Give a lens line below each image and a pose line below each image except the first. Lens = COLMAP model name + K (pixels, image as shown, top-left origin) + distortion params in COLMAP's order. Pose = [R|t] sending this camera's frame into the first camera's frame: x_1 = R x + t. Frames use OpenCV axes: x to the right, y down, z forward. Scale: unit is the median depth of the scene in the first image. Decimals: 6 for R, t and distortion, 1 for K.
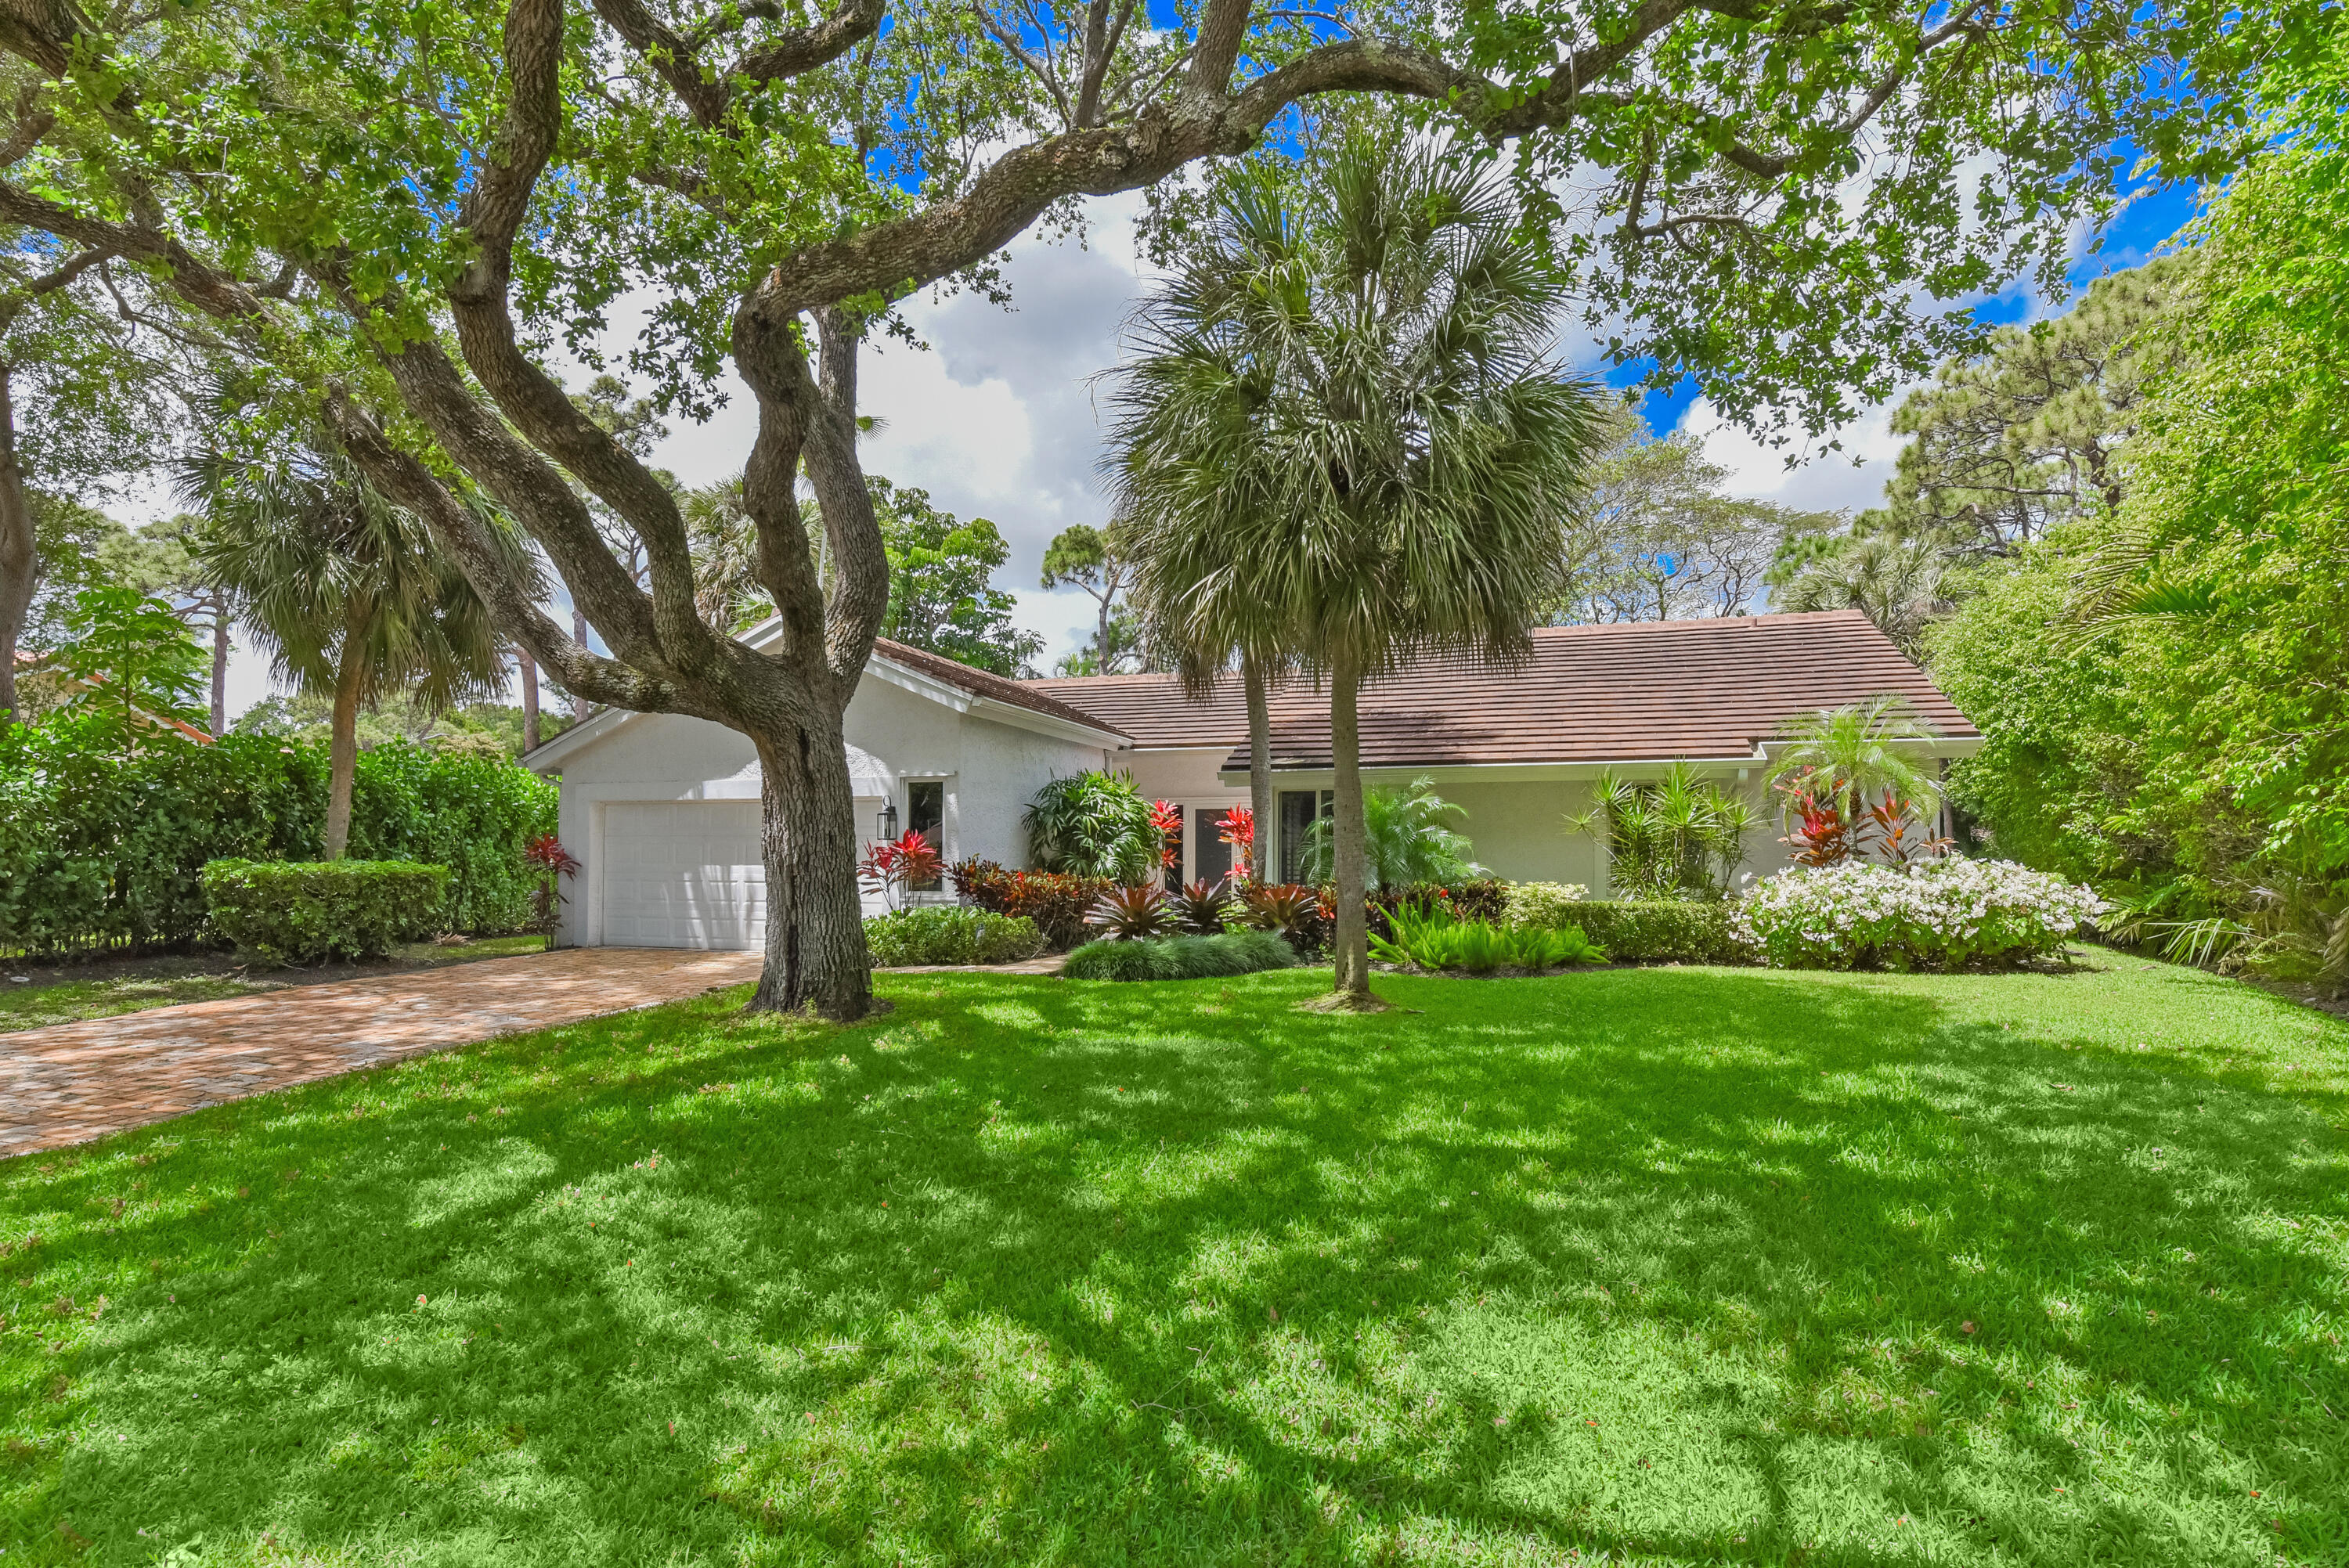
lens RADIAL K [[1239.1, 0, 1217.7], [0, 1239.1, 805.2], [0, 0, 1]] dist [0.000029, -0.001012]
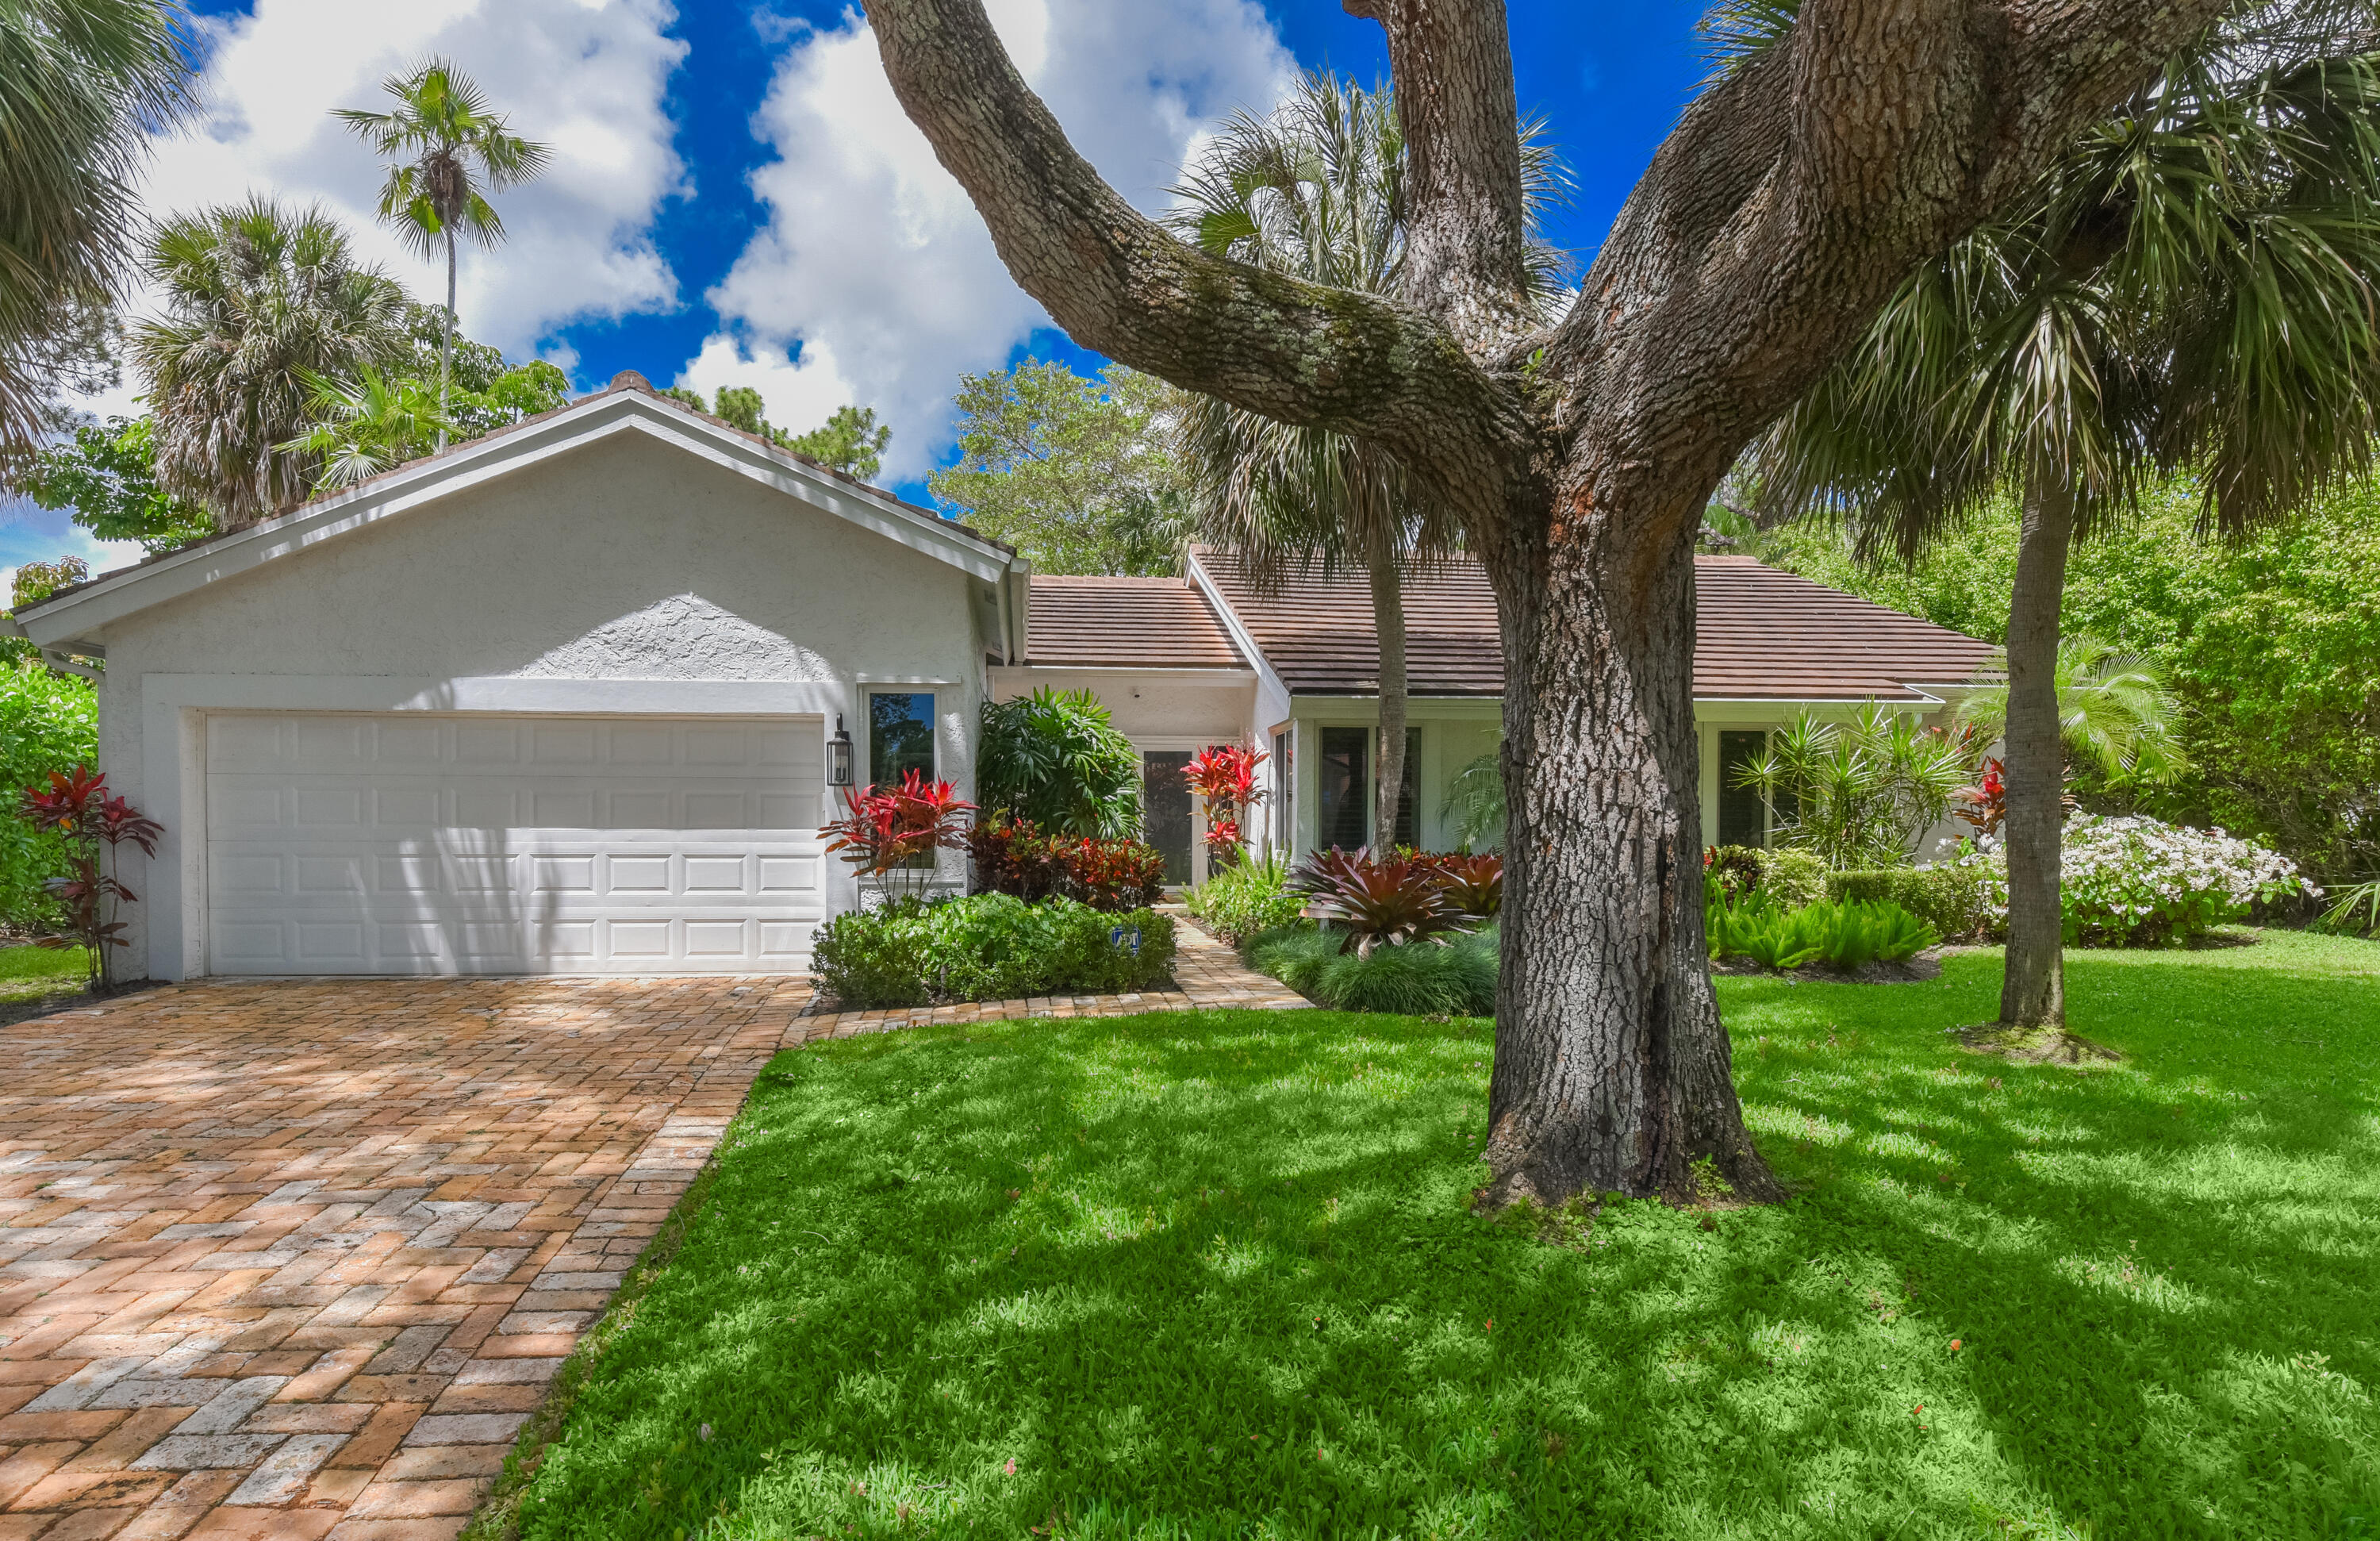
lens RADIAL K [[1254.3, 0, 1190.5], [0, 1254.3, 812.5], [0, 0, 1]] dist [0.014218, 0.000186]
pose [[0.920799, 0.002380, 0.390031, -0.326586], [-0.018406, 0.999133, 0.037355, 0.013930], [-0.389604, -0.041575, 0.920044, 0.342105]]
